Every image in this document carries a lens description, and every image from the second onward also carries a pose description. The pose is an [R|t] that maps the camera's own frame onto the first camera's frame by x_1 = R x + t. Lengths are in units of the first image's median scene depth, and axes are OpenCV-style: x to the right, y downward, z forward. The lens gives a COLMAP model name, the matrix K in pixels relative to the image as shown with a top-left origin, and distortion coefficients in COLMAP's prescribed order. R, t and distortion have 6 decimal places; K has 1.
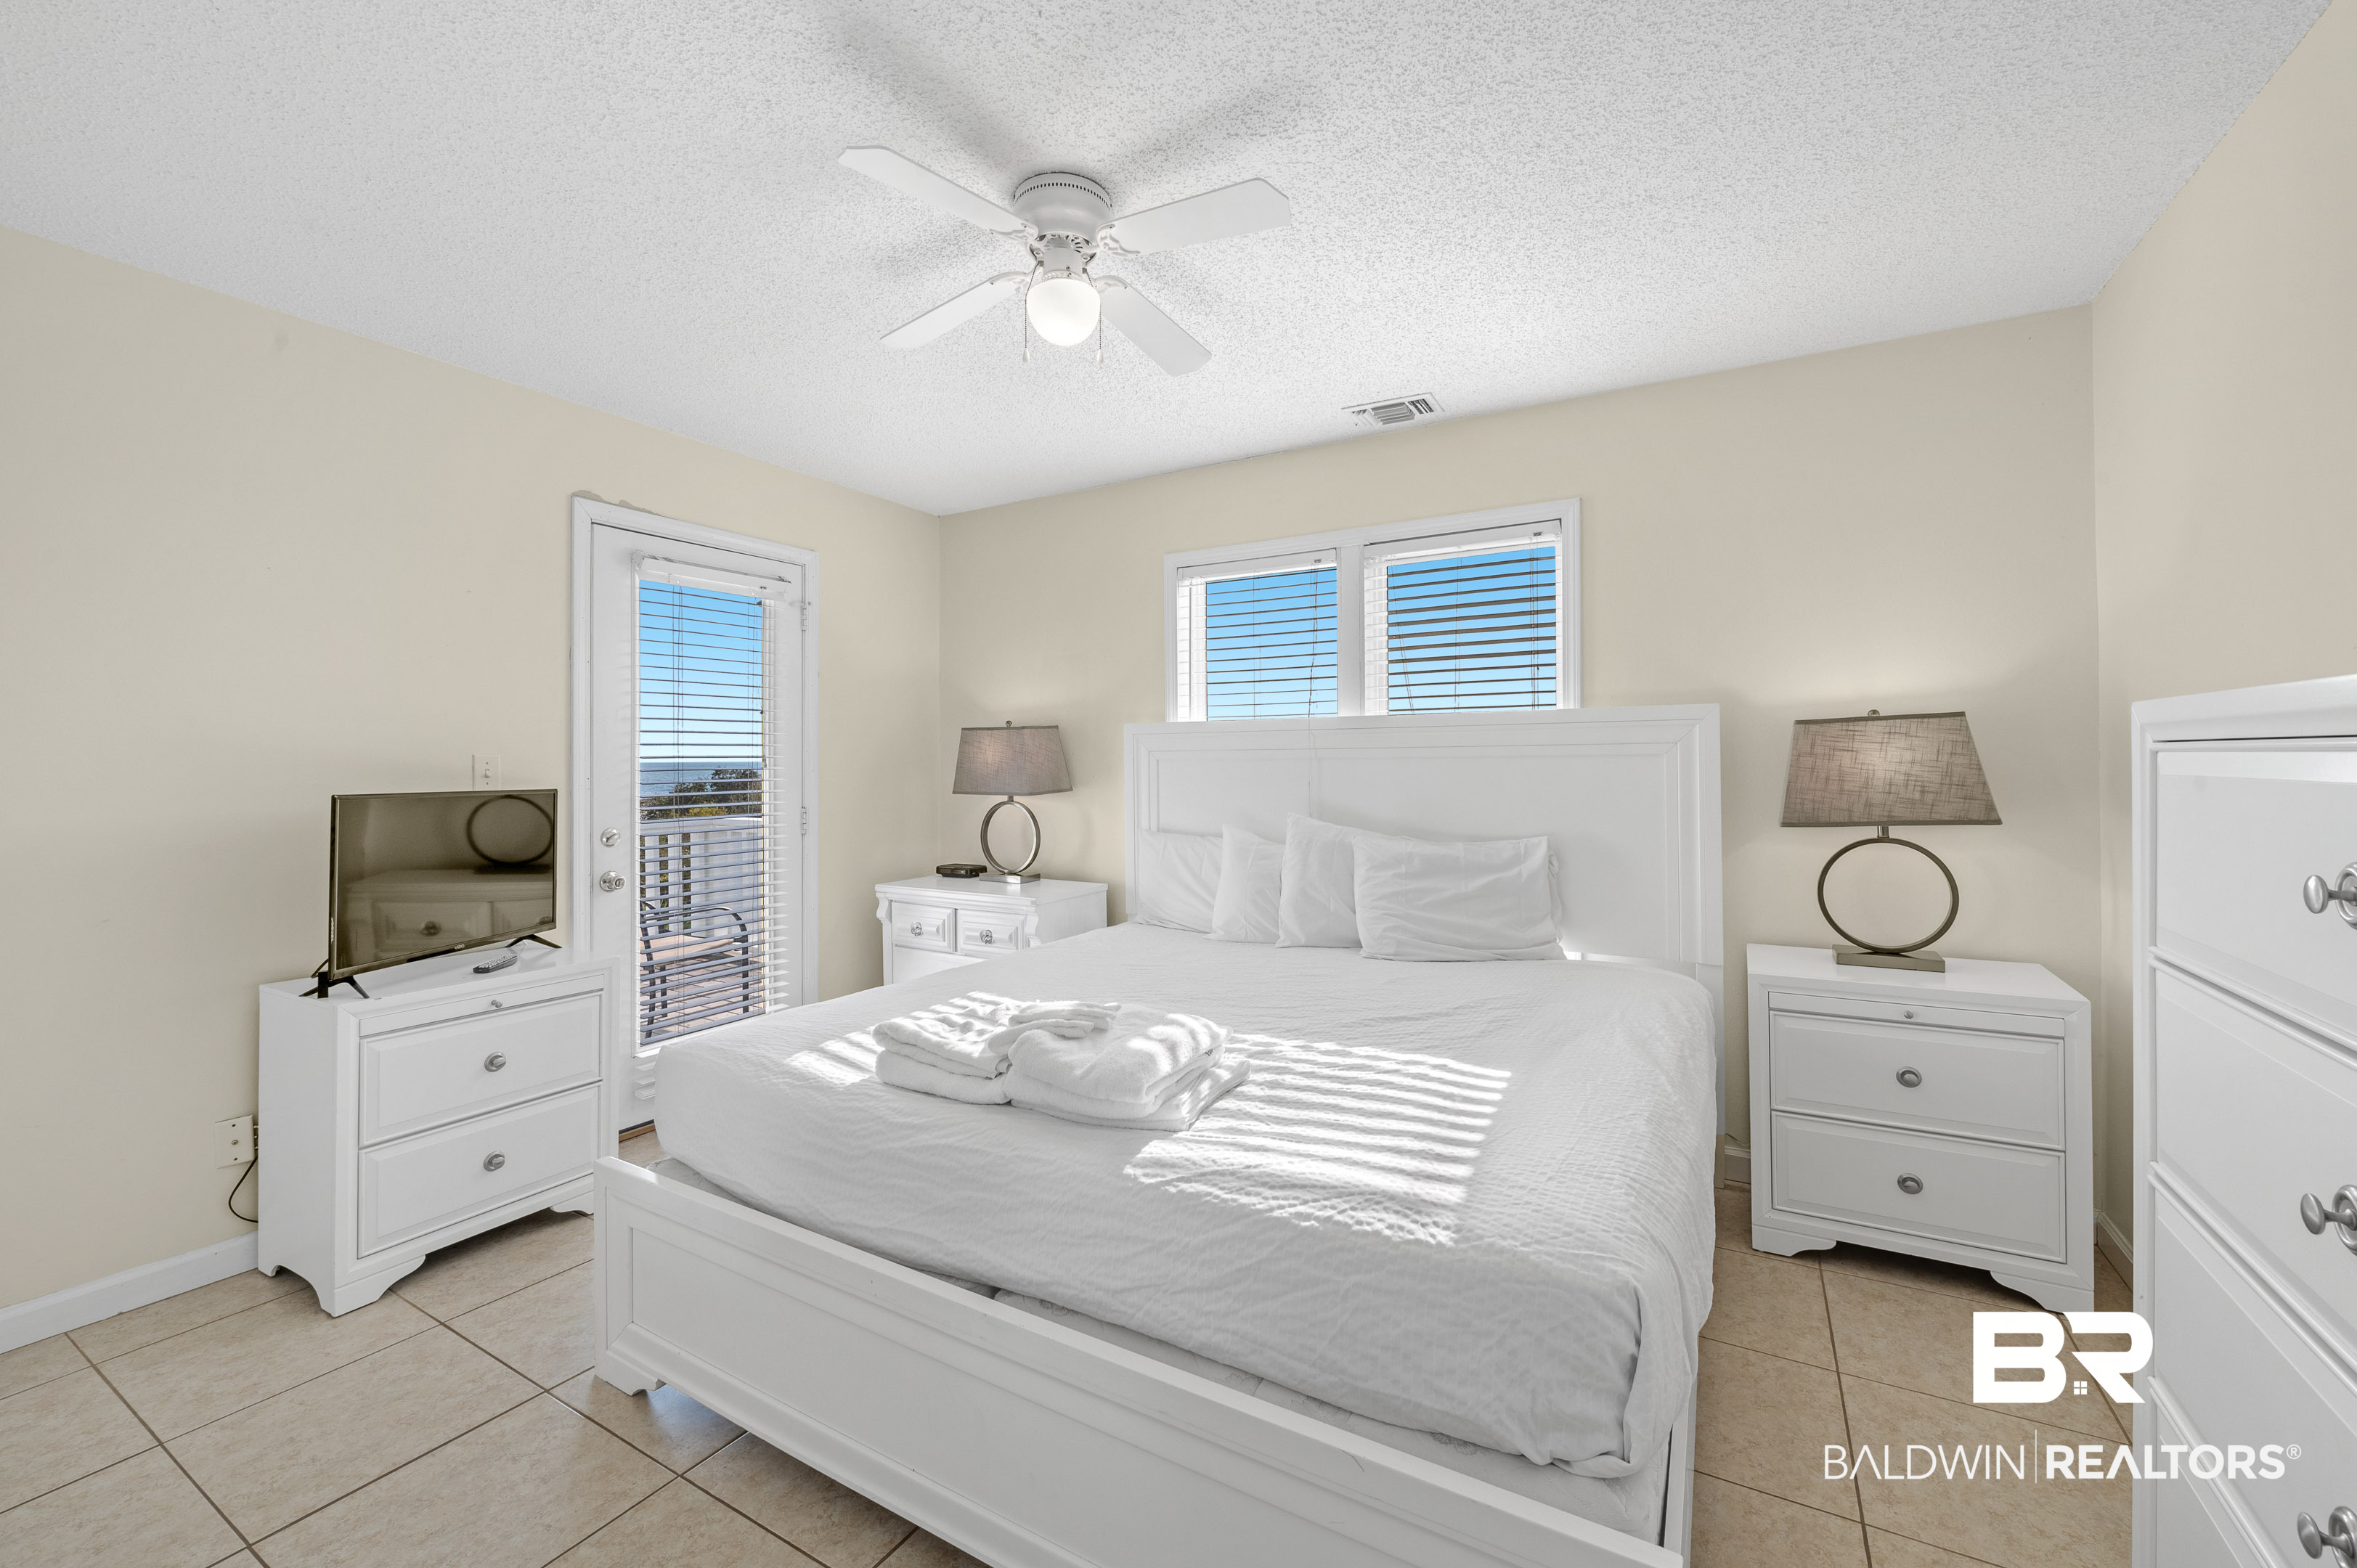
lens RADIAL K [[950.2, 0, 1178.1], [0, 950.2, 772.0], [0, 0, 1]] dist [0.001694, 0.000128]
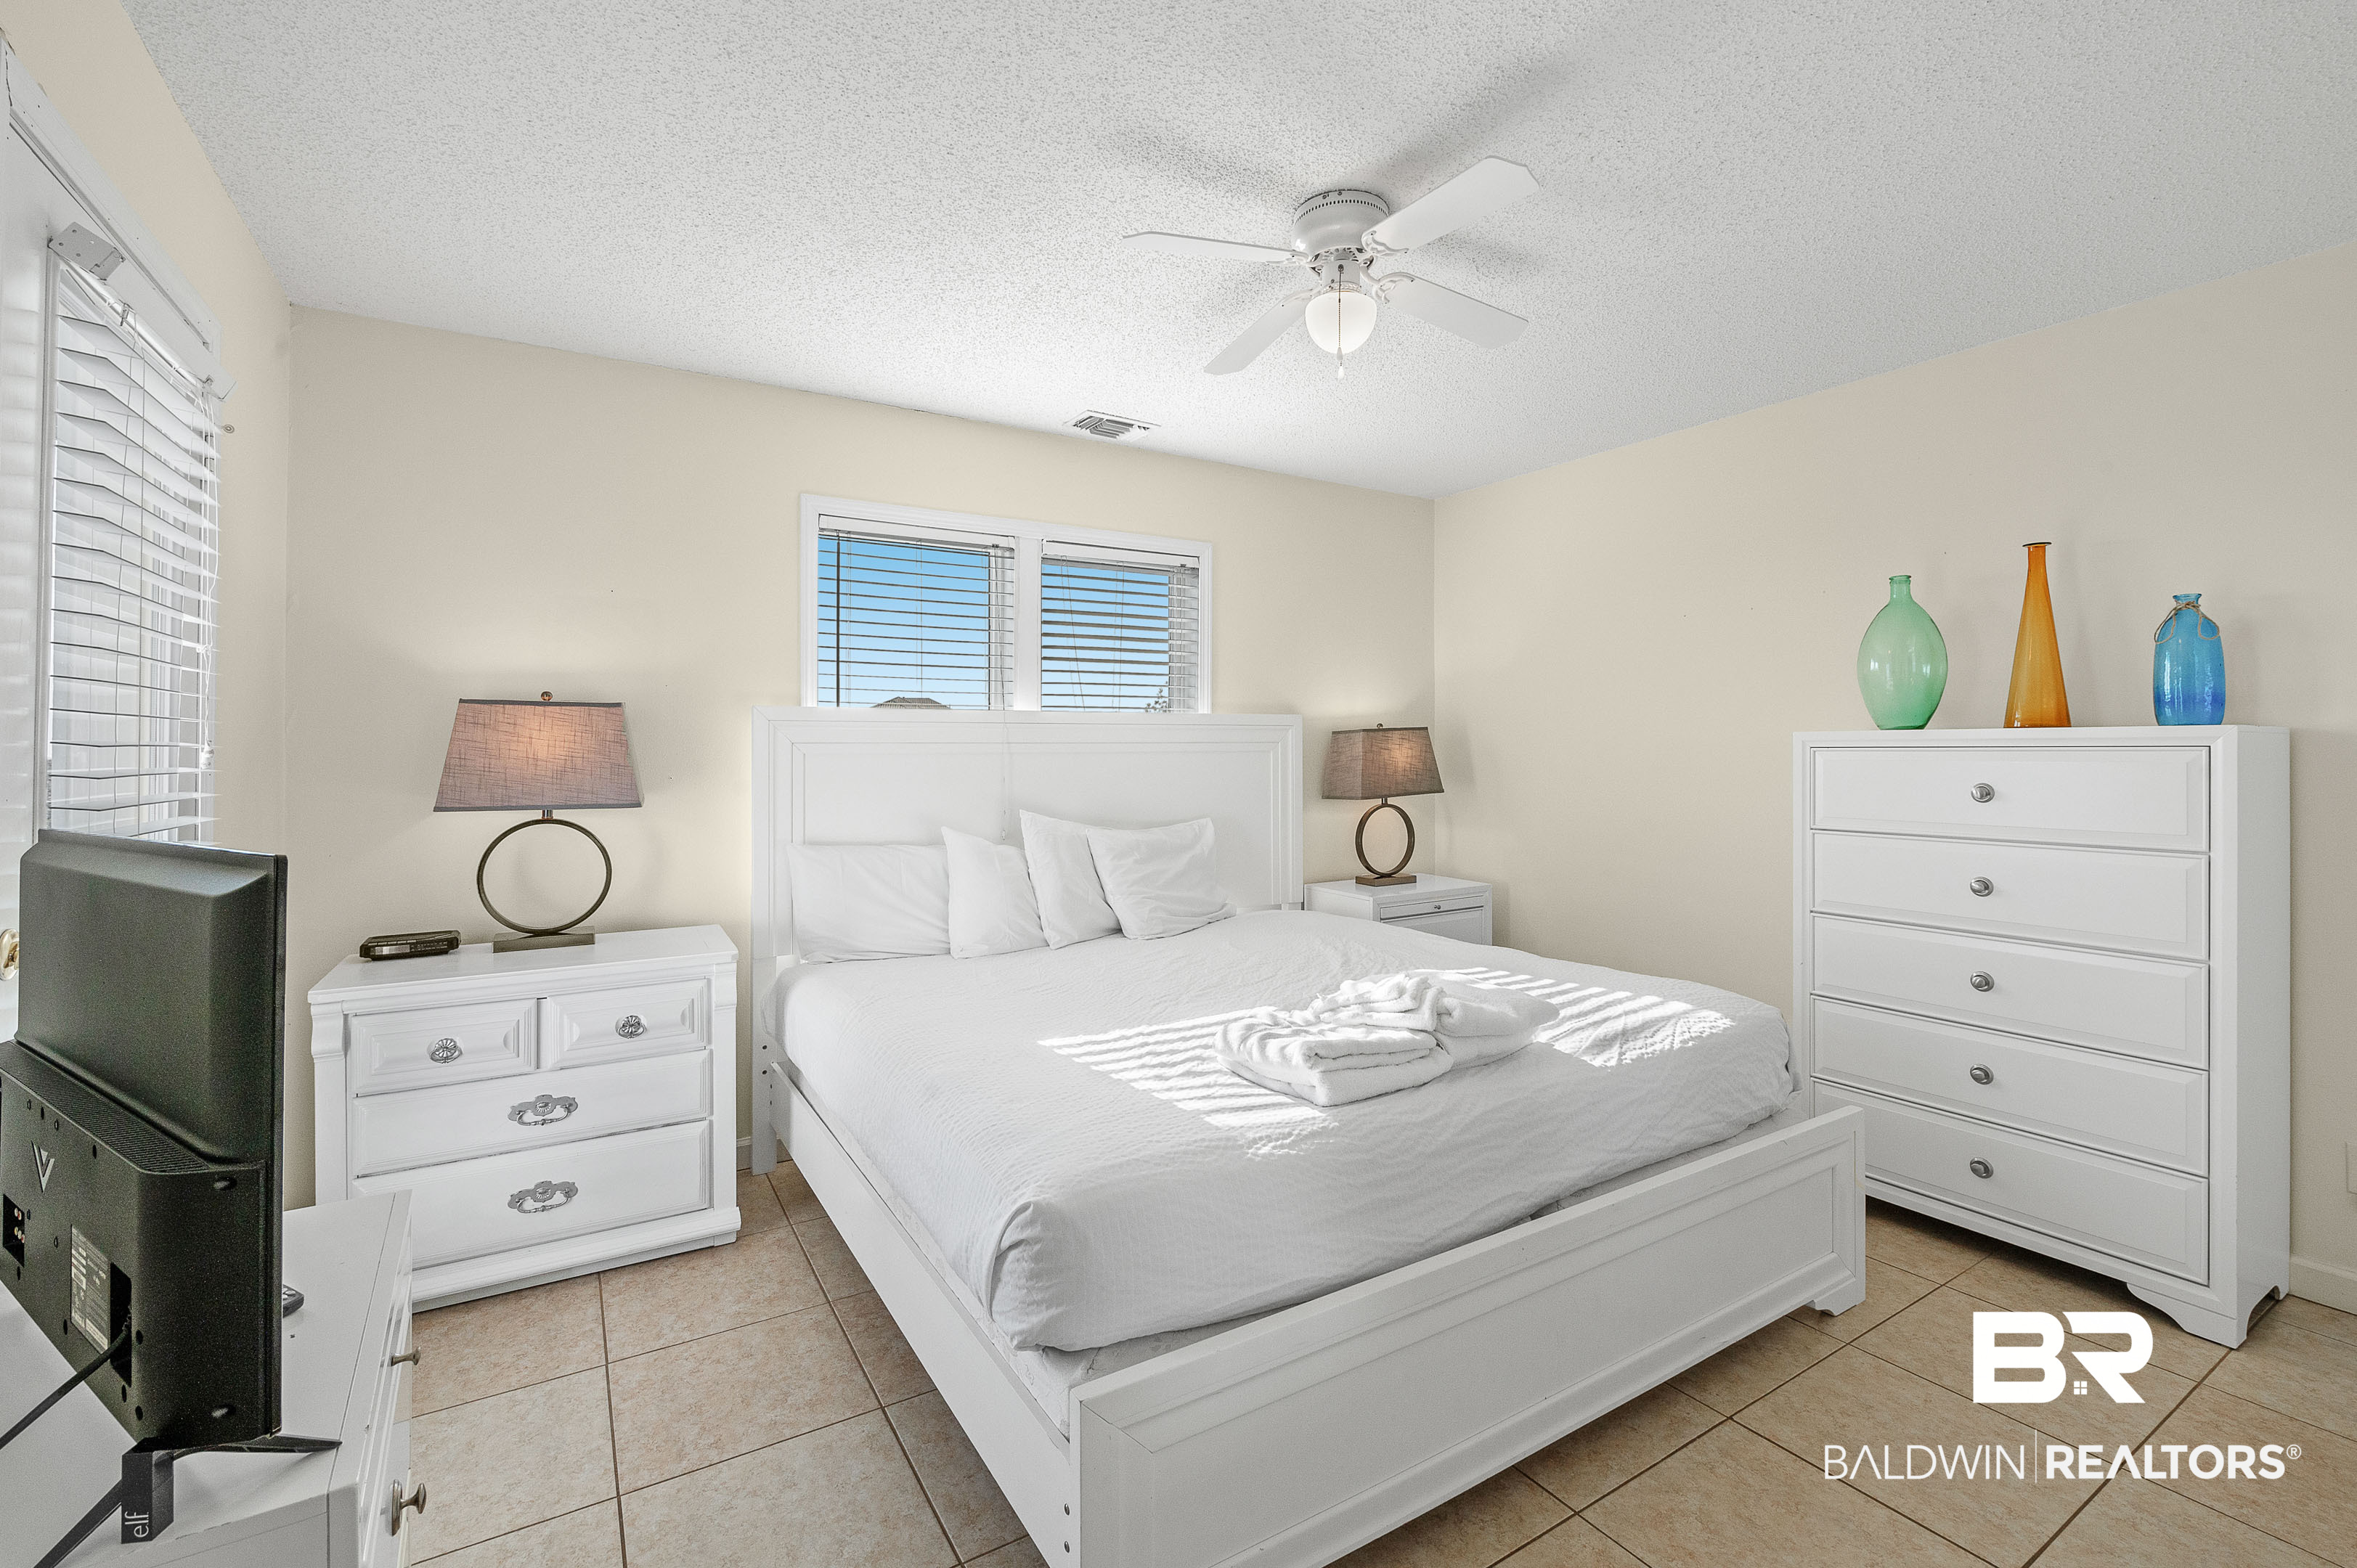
lens RADIAL K [[1018.1, 0, 1177.2], [0, 1018.1, 759.4], [0, 0, 1]] dist [-0.003238, -0.000131]
pose [[0.466976, -0.000227, 0.884270, -0.798675], [0.010748, 0.999928, -0.005420, -0.000527], [-0.884204, 0.012035, 0.466945, 0.432992]]
